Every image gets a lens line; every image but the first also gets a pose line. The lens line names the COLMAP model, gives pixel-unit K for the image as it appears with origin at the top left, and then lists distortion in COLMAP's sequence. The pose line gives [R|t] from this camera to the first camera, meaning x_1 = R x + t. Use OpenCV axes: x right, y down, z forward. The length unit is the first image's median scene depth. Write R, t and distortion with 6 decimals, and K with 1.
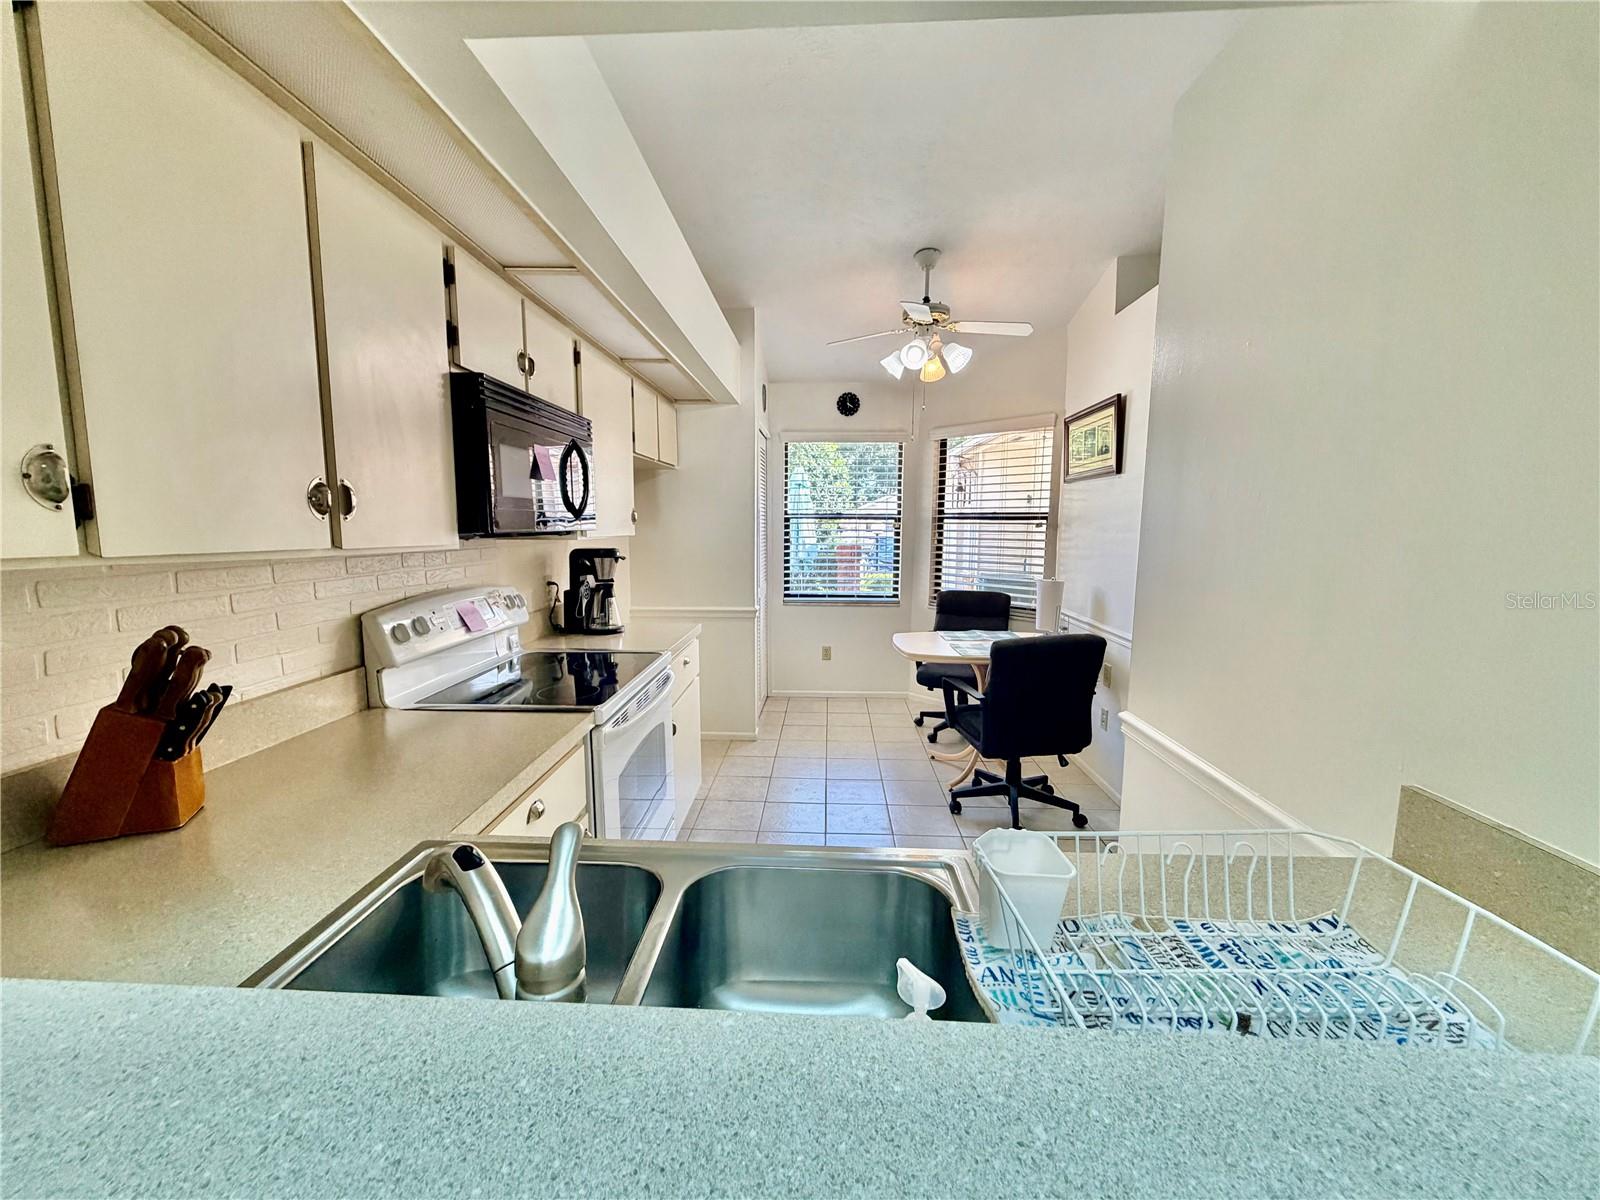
lens RADIAL K [[640.2, 0, 789.5], [0, 640.2, 608.3], [0, 0, 1]] dist [0.002932, 0.000207]
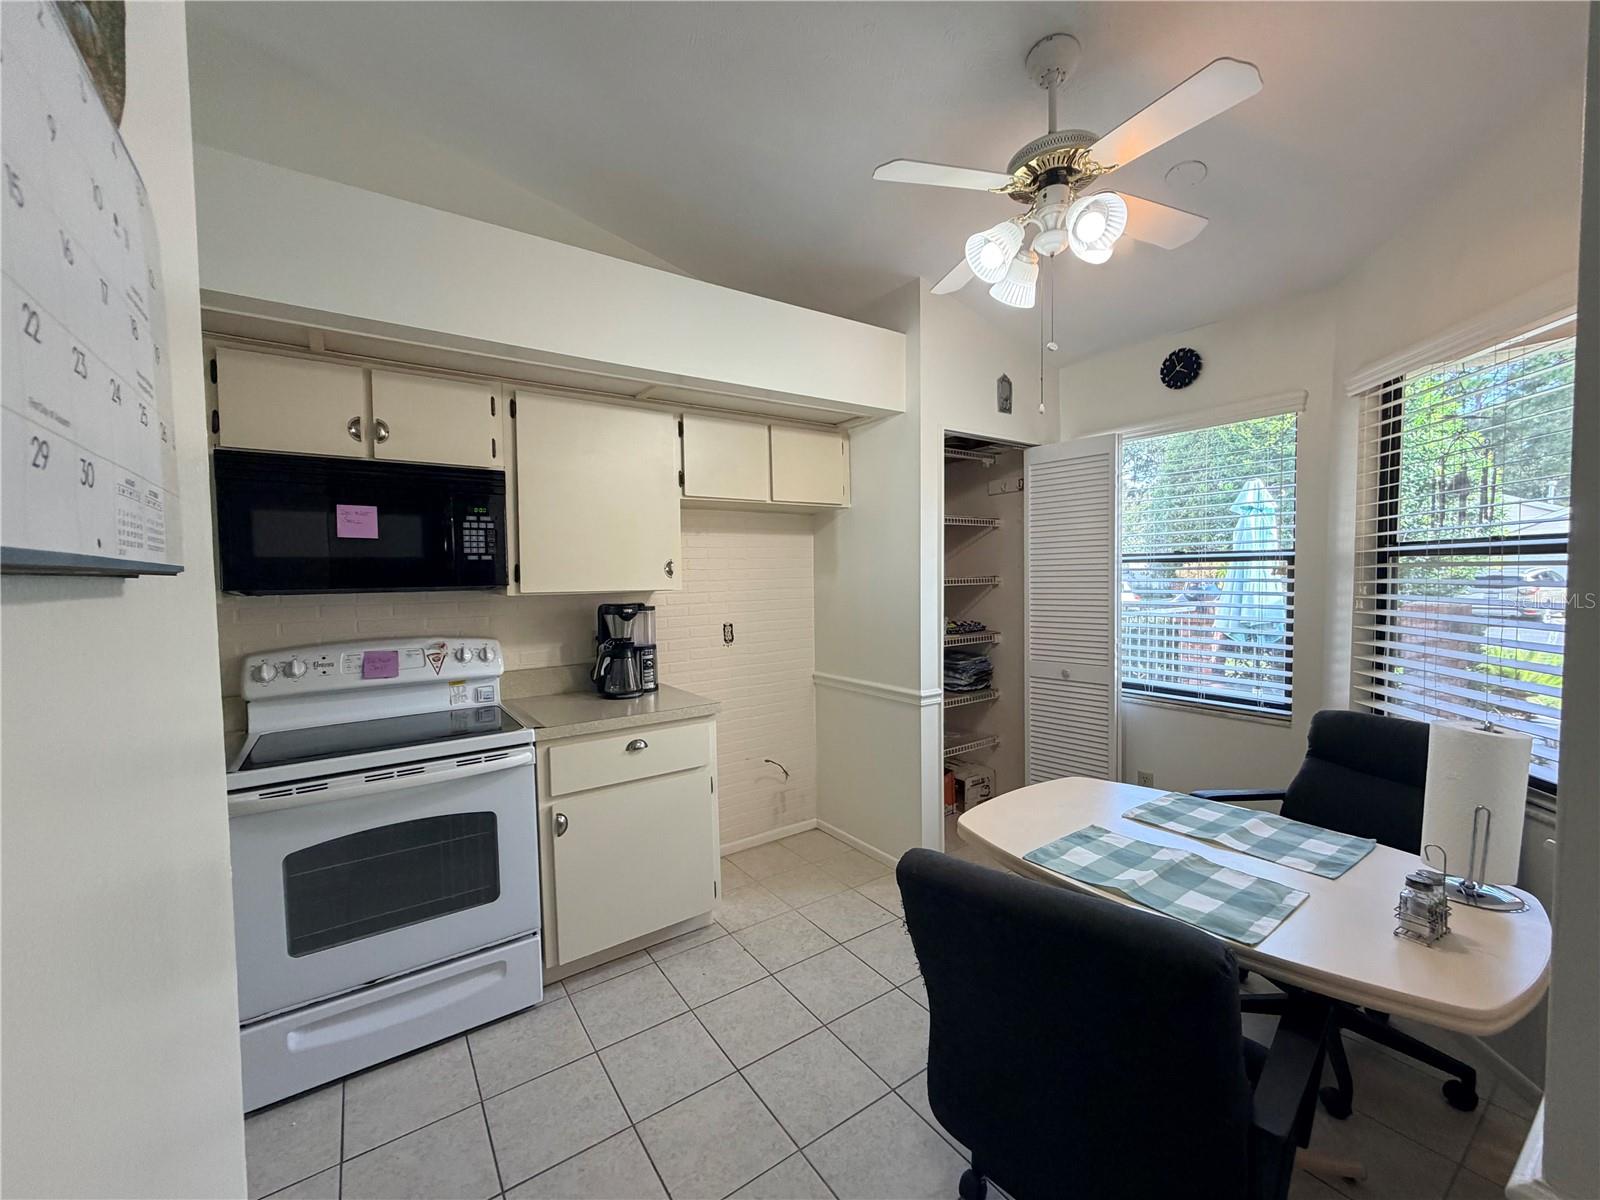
lens RADIAL K [[640.2, 0, 794.0], [0, 640.2, 607.3], [0, 0, 1]] dist [0.002932, 0.000207]
pose [[0.609209, 0.028355, -0.792503, 0.394686], [-0.087422, 0.995671, -0.031578, -0.056605], [0.788176, 0.088520, 0.609050, 0.431388]]
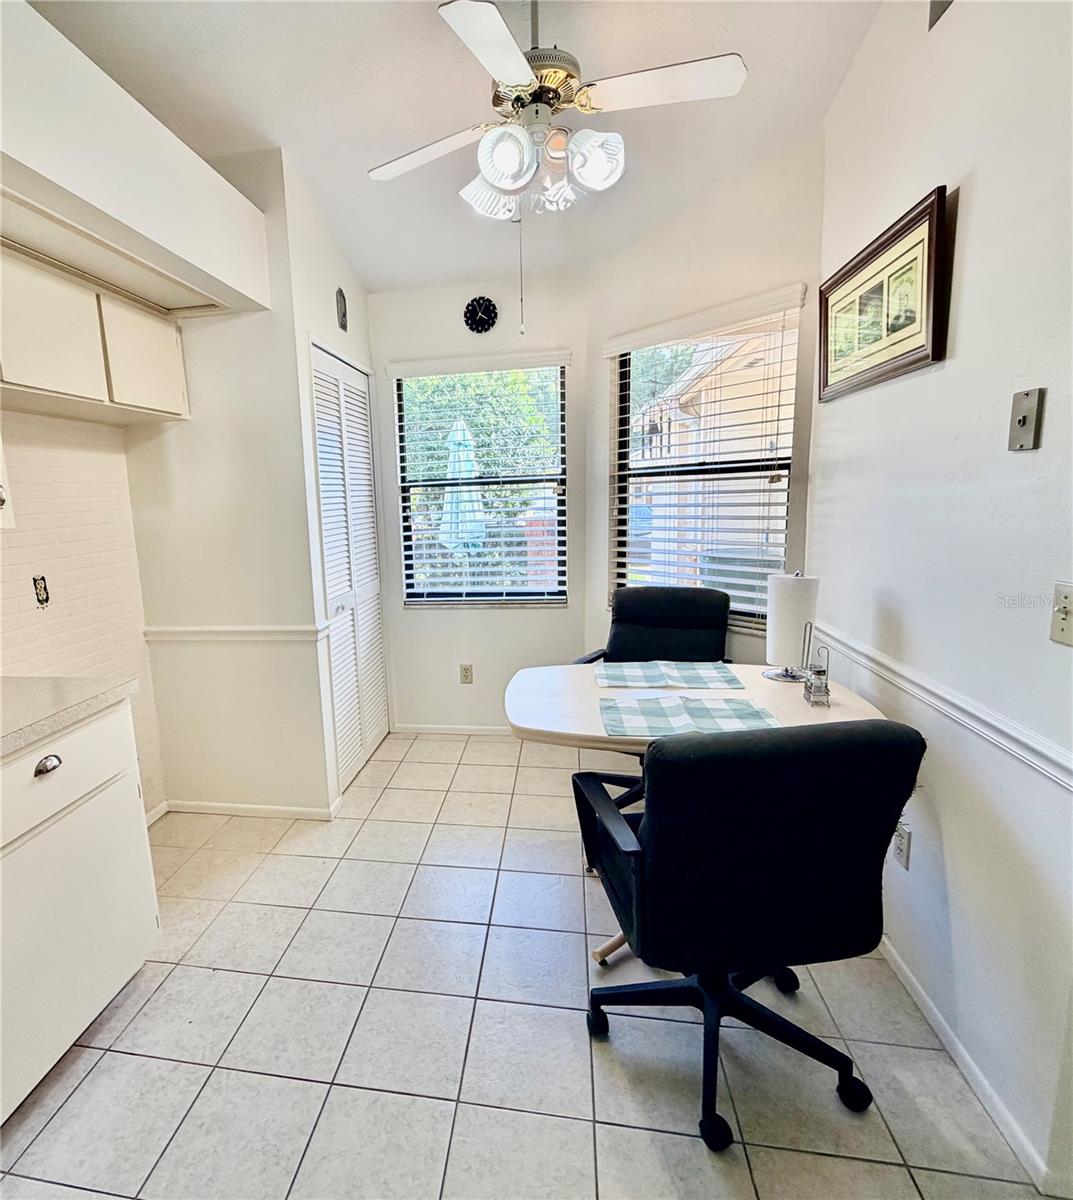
lens RADIAL K [[640.7, 0, 438.6], [0, 640.7, 606.6], [0, 0, 1]] dist [0.001836, 0.001088]
pose [[0.989817, -0.021495, -0.140716, 0.155844], [0.027265, 0.998859, 0.039203, -0.041563], [0.139713, -0.042641, 0.989274, 0.349059]]
